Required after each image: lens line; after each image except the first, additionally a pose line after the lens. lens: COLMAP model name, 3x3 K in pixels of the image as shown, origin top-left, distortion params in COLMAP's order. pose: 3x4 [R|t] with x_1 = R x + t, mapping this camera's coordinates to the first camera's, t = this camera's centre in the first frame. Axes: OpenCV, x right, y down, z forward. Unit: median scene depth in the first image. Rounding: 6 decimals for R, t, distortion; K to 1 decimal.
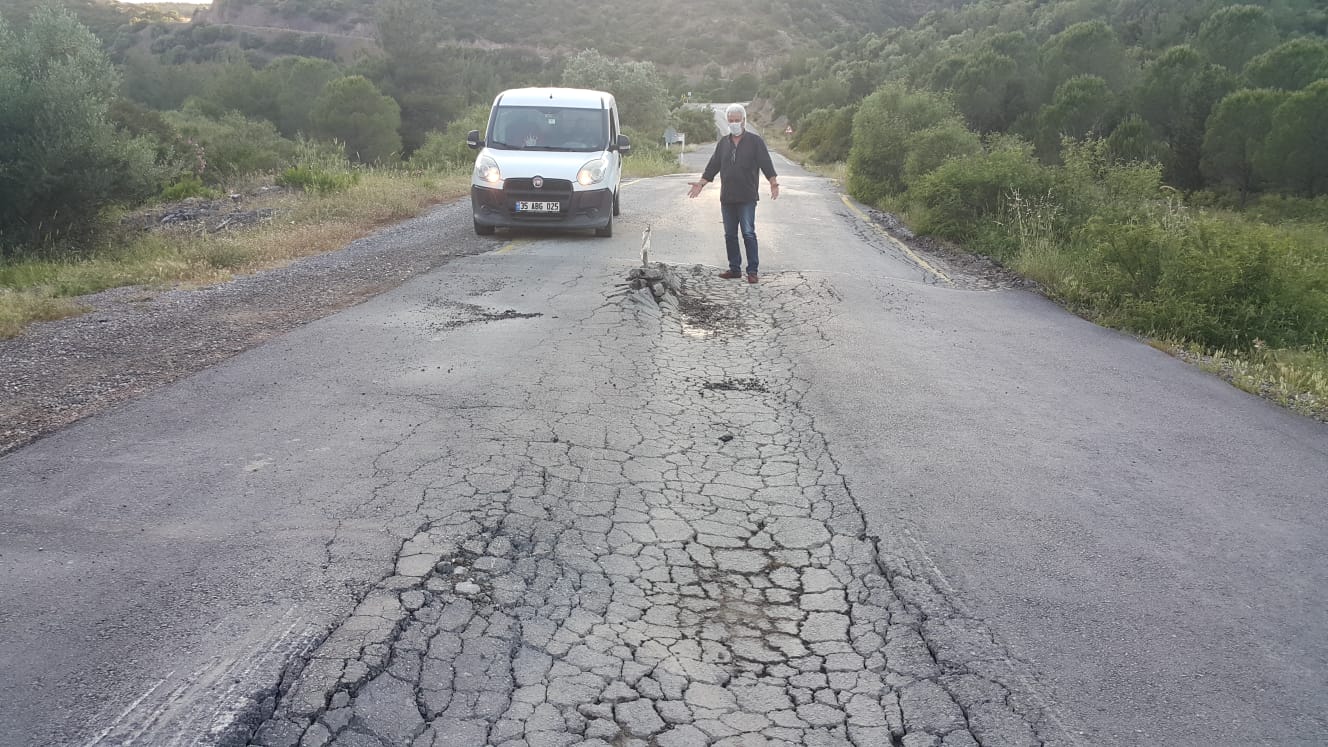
lens RADIAL K [[1075.8, 0, 654.4], [0, 1075.8, 370.7], [0, 0, 1]] dist [0.145838, -0.314148]
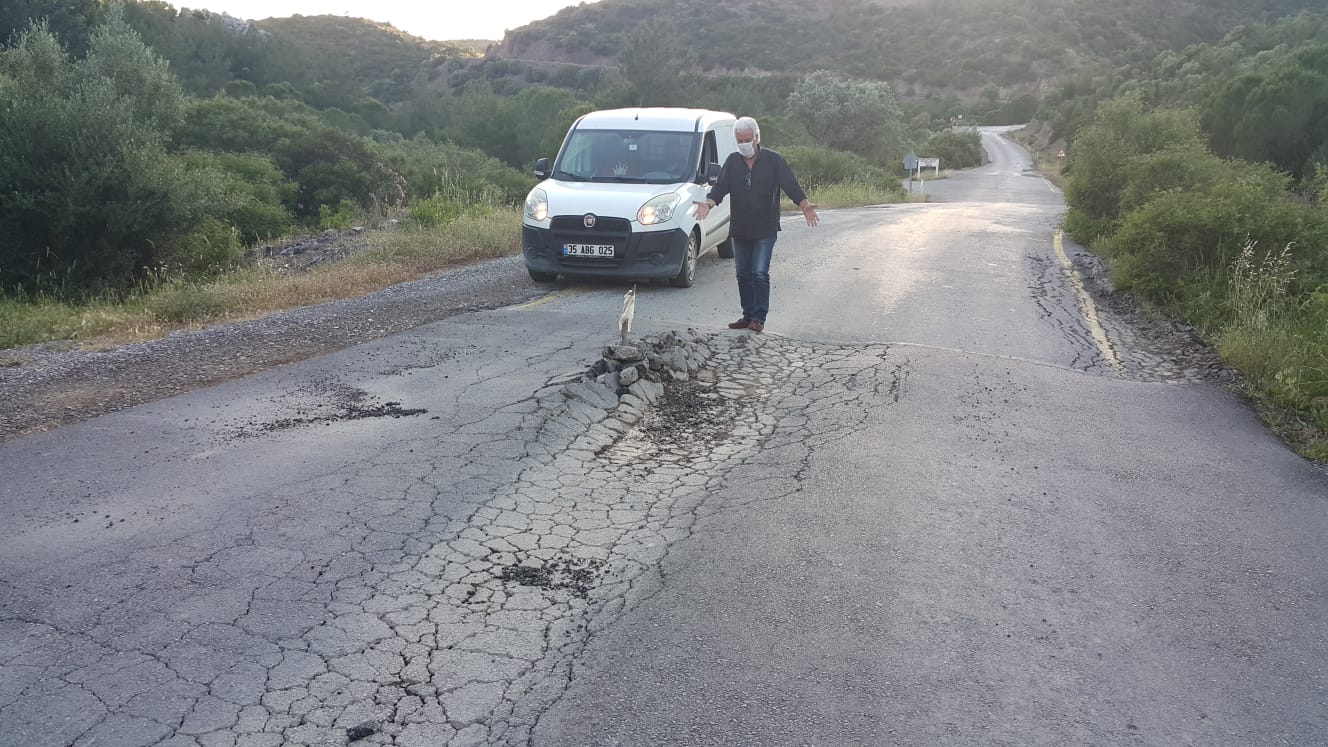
lens RADIAL K [[1077.3, 0, 658.1], [0, 1077.3, 381.1], [0, 0, 1]] dist [0.146945, -0.329126]
pose [[0.971515, 0.045165, -0.232635, 0.026481], [-0.048517, 0.998784, -0.008704, -0.009105], [0.231959, 0.019743, 0.972525, 0.040744]]
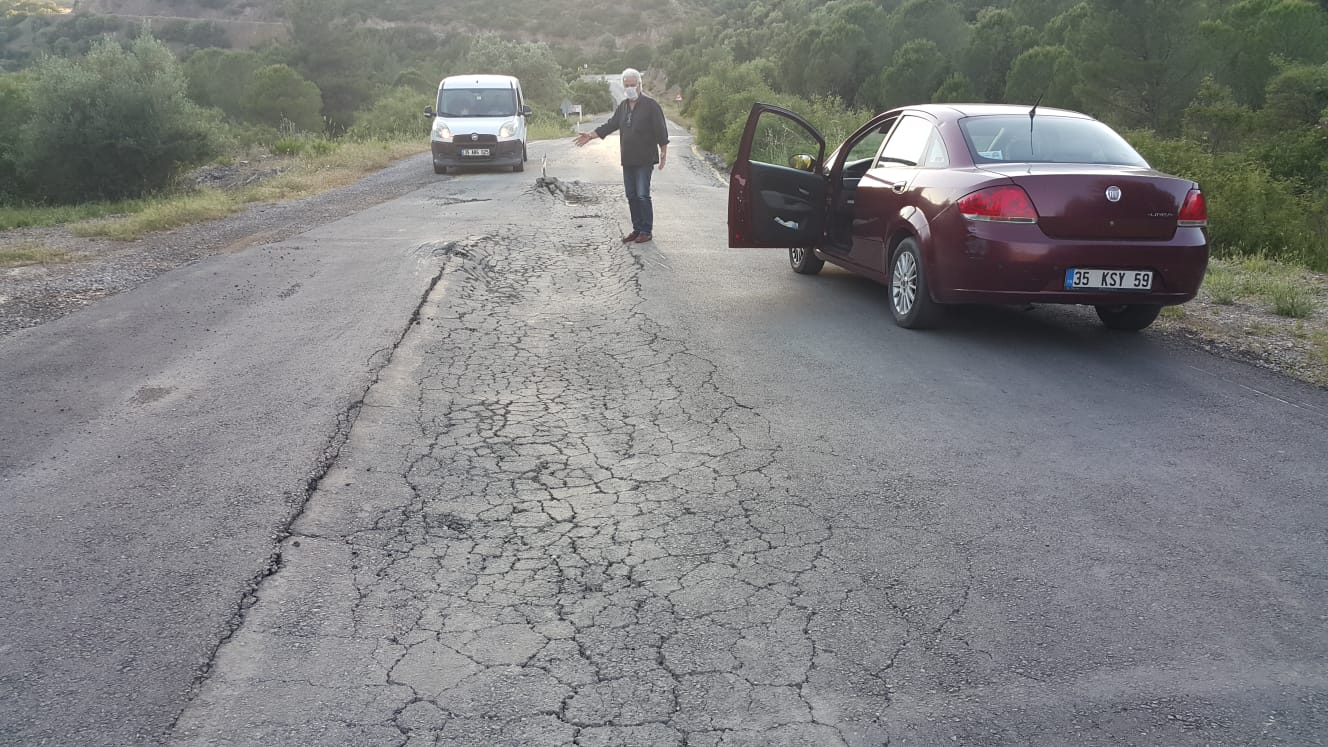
lens RADIAL K [[1075.8, 0, 654.4], [0, 1075.8, 370.7], [0, 0, 1]] dist [0.145838, -0.314148]
pose [[0.995198, -0.061010, 0.076544, 0.002268], [0.059075, 0.997880, 0.027300, 0.026664], [-0.078048, -0.022647, 0.996692, -0.117089]]
